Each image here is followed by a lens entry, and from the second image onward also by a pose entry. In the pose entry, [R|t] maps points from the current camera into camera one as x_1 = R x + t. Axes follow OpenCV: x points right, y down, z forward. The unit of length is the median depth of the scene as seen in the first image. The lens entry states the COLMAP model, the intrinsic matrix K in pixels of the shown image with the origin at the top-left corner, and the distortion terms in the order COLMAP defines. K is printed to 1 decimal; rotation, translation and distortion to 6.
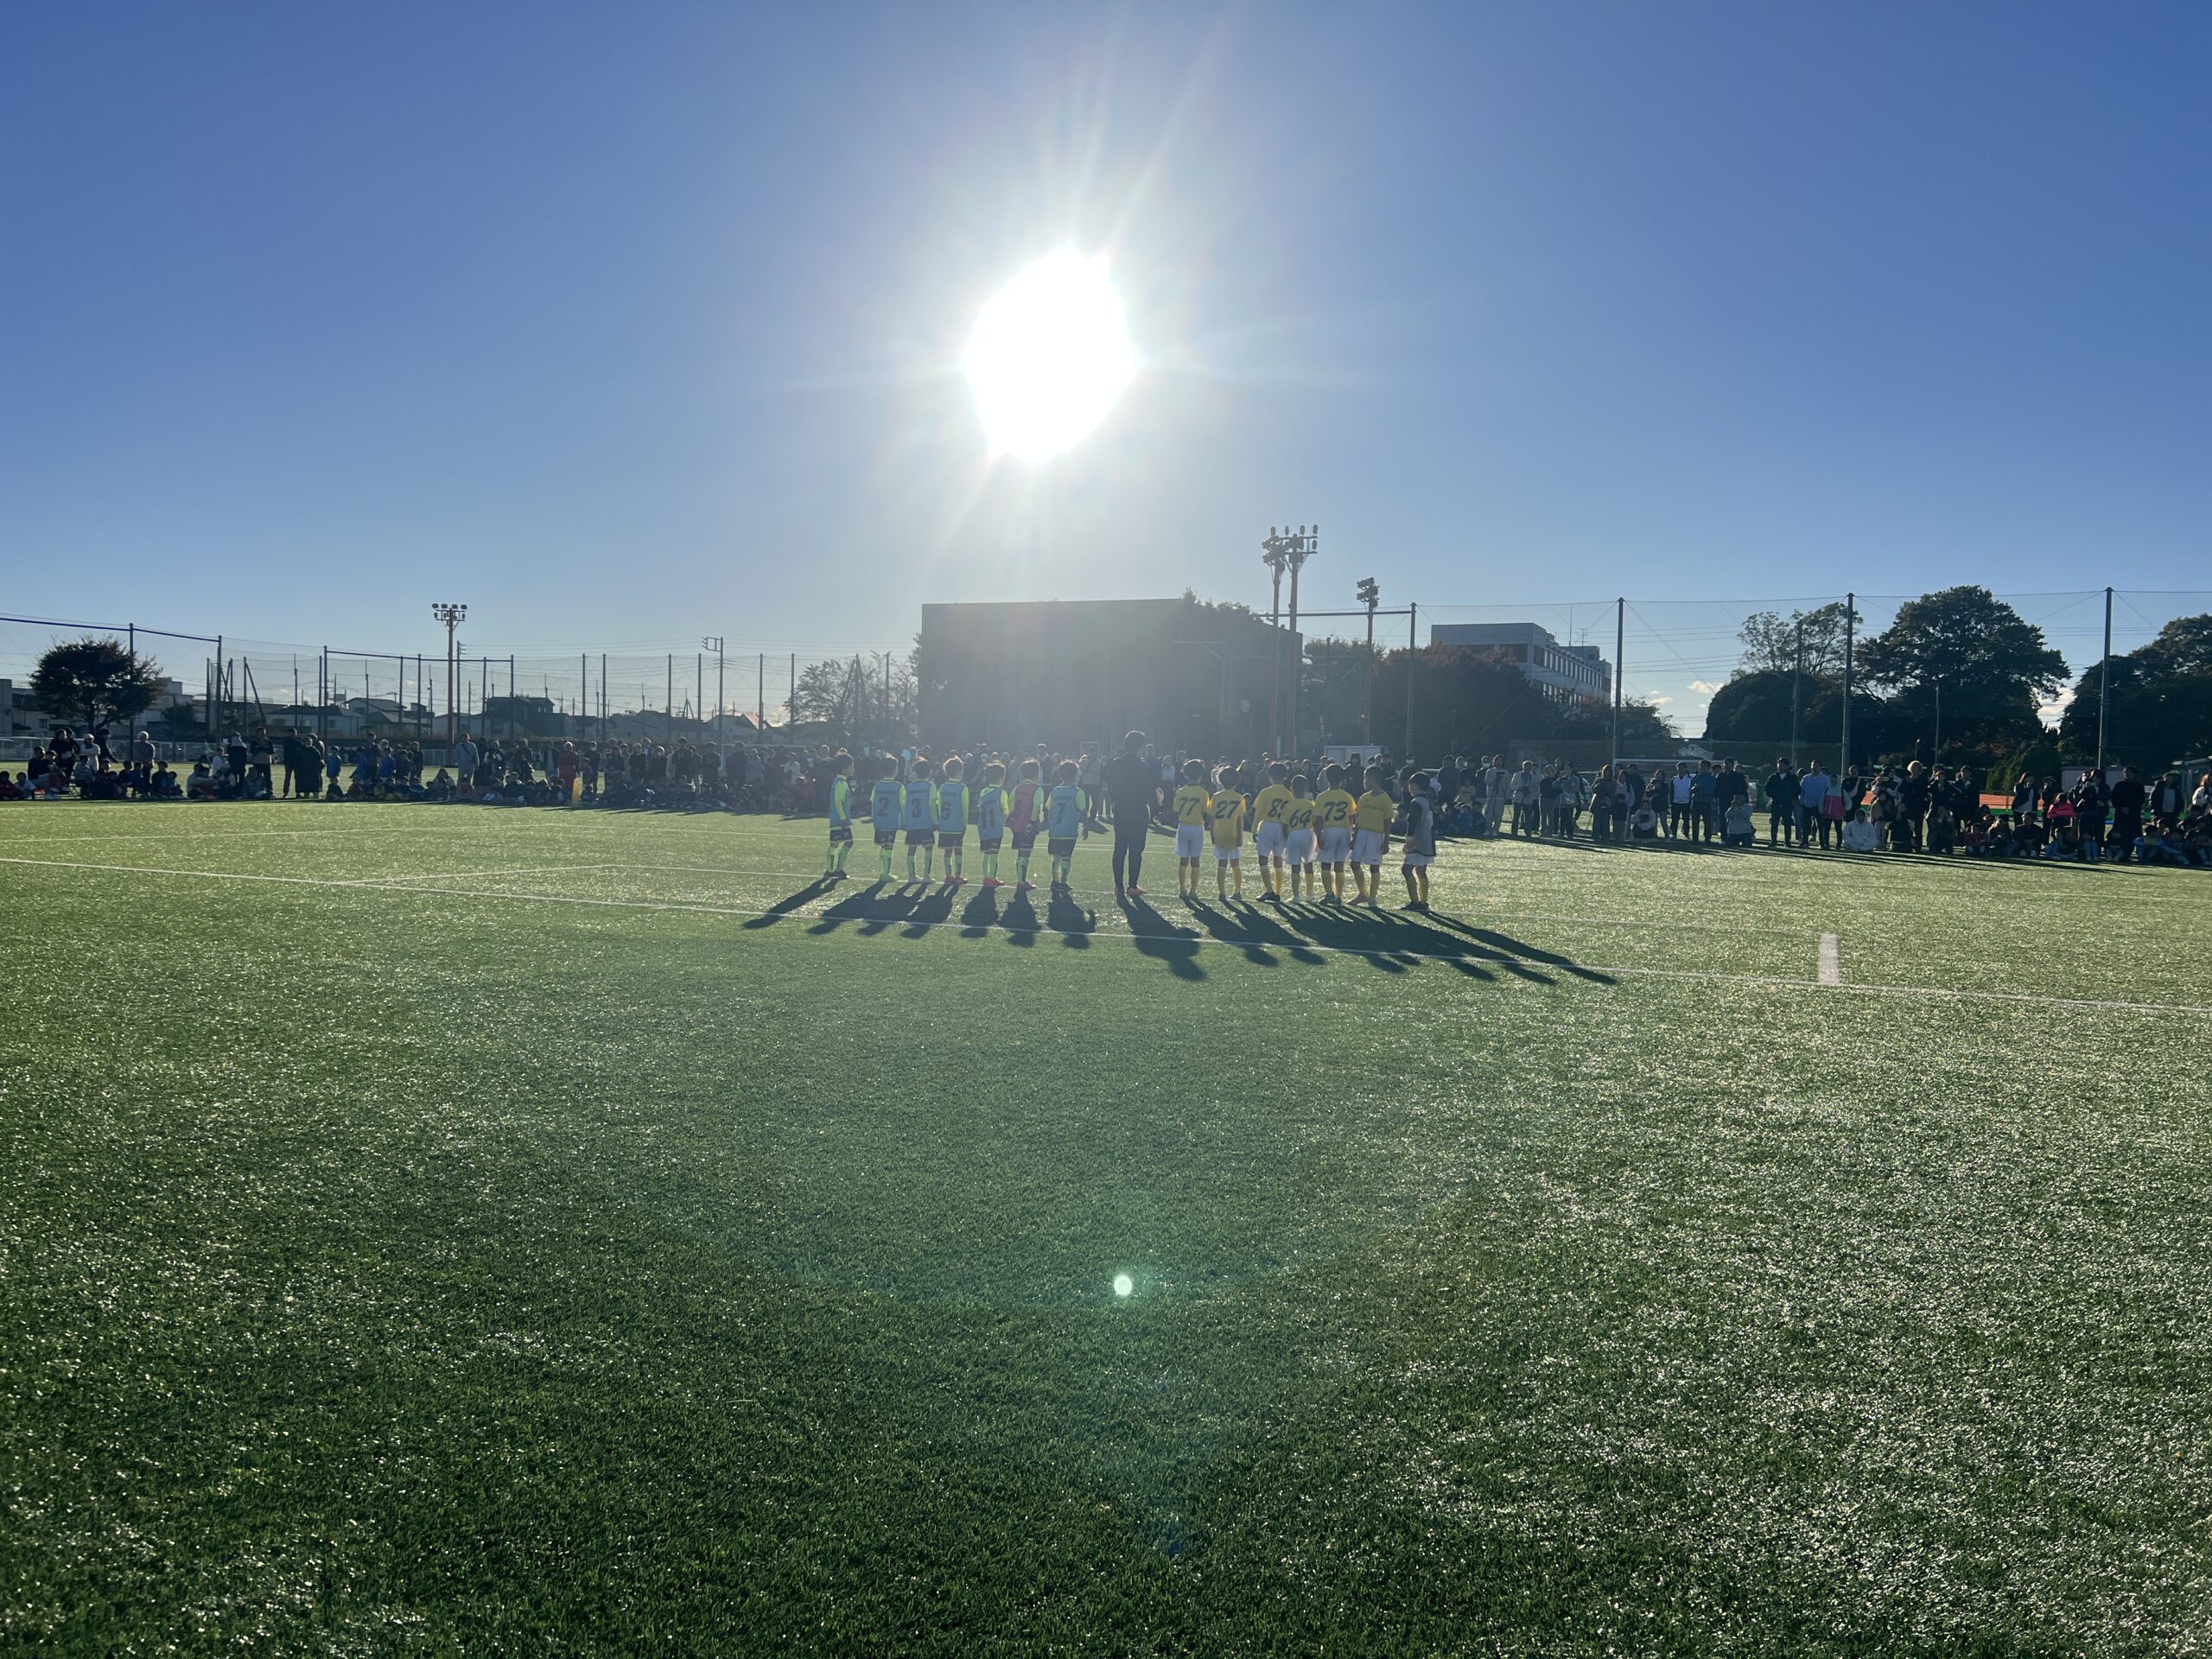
lens RADIAL K [[1669.0, 0, 1092.6], [0, 1669.0, 813.2], [0, 0, 1]] dist [0.067104, -0.068870]
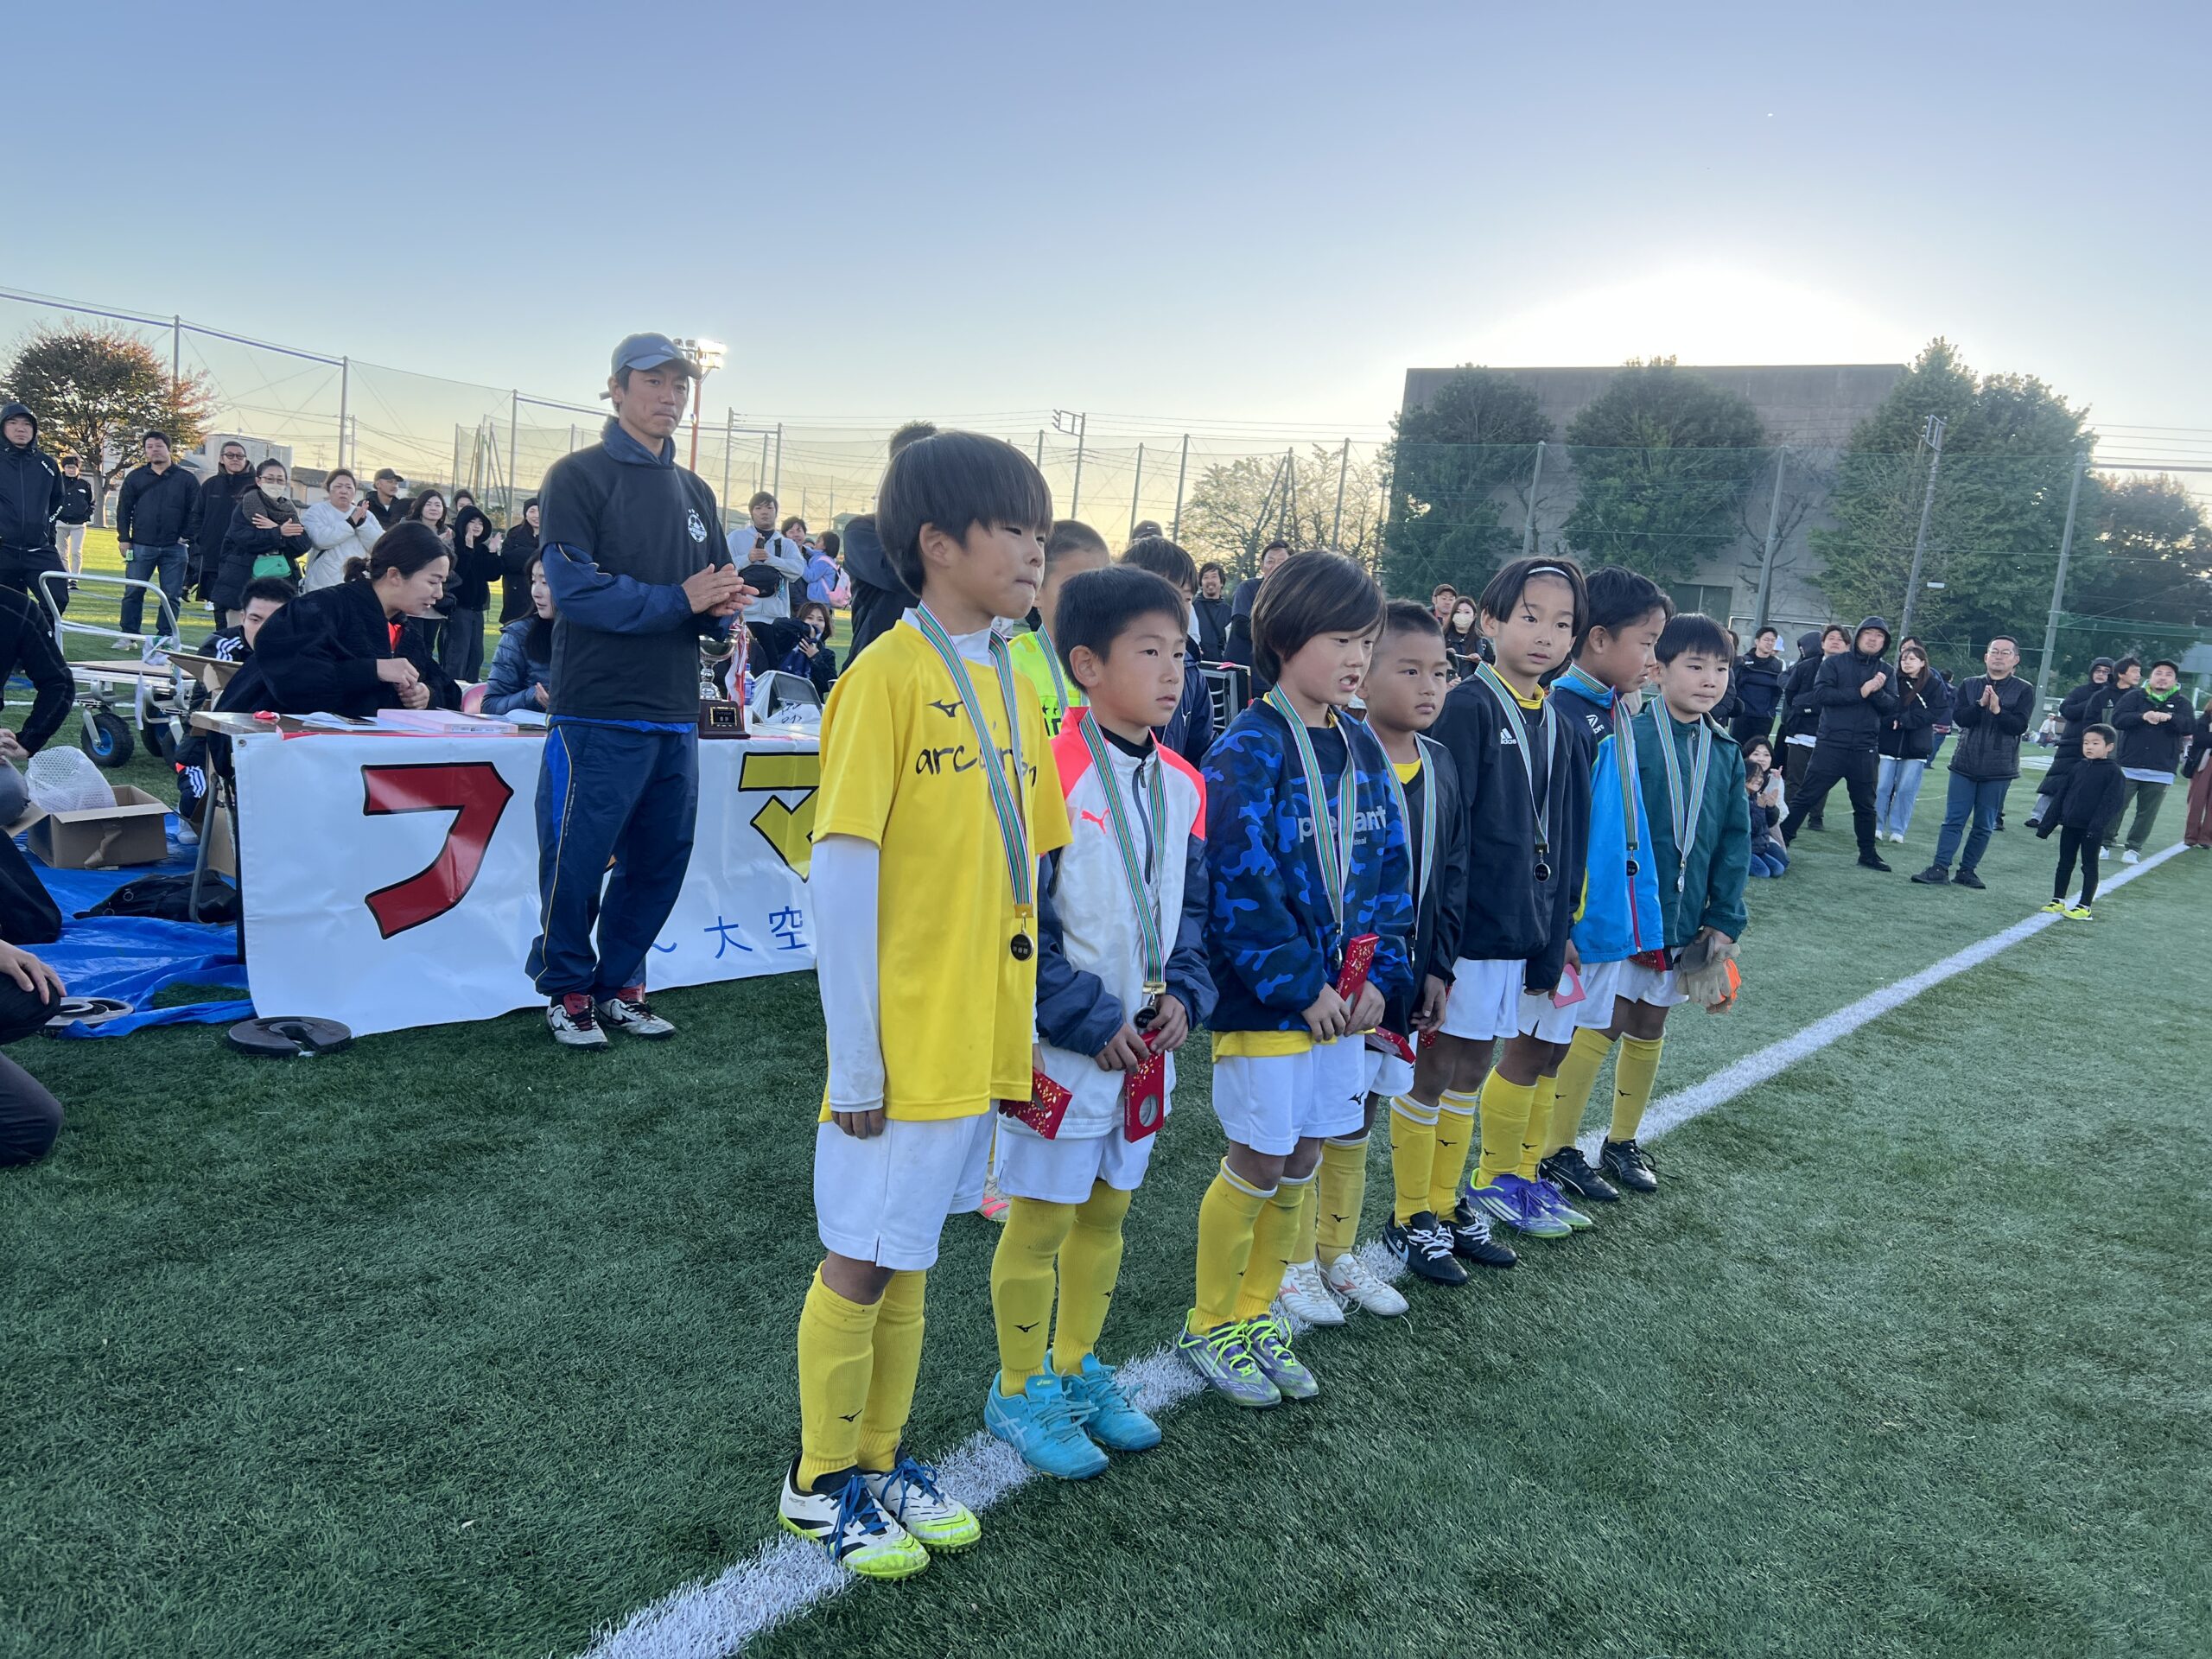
lens RADIAL K [[1669.0, 0, 1097.6], [0, 1669.0, 841.3], [0, 0, 1]] dist [0.067104, -0.068870]
pose [[0.968813, 0.109029, -0.222519, -0.070550], [-0.087582, 0.990703, 0.104104, -0.013050], [0.231801, -0.081369, 0.969354, 0.467833]]
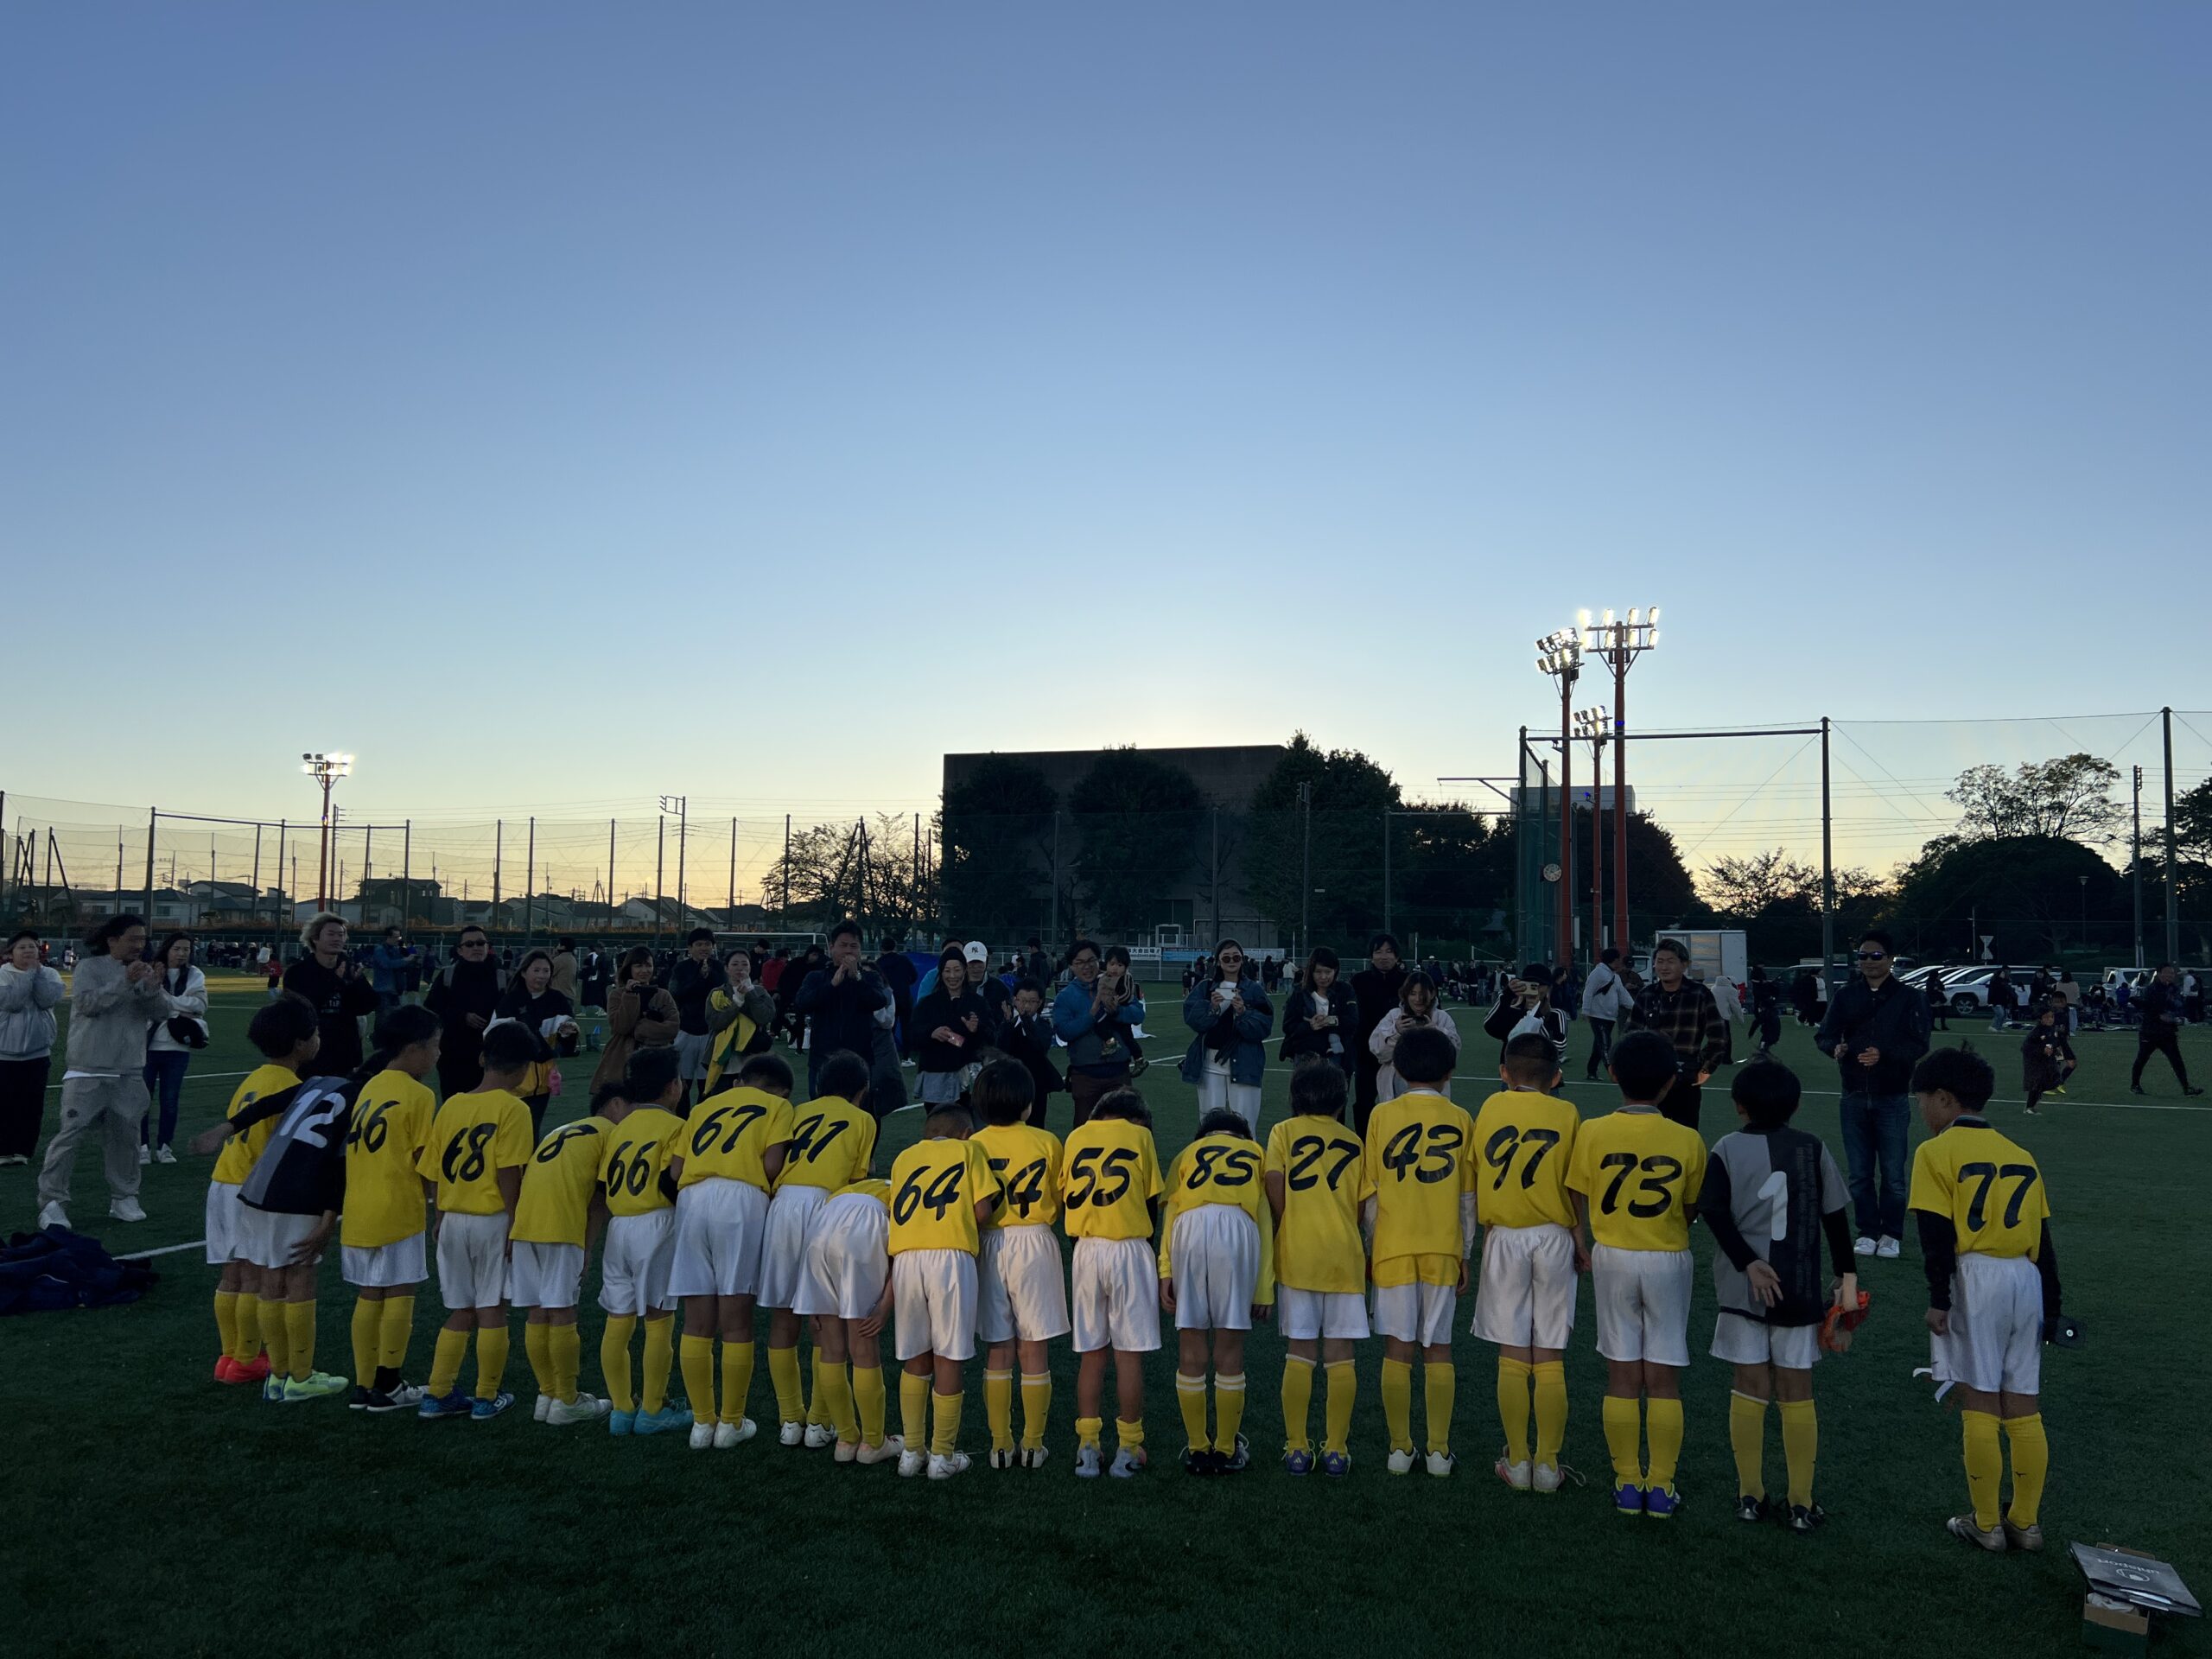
lens RADIAL K [[1669.0, 0, 1113.5], [0, 1669.0, 840.8], [0, 0, 1]] dist [0.067104, -0.068870]
pose [[0.996689, -0.001665, 0.081290, -0.106280], [0.009233, 0.995641, -0.092813, -0.011699], [-0.080781, 0.093256, 0.992360, 0.257545]]
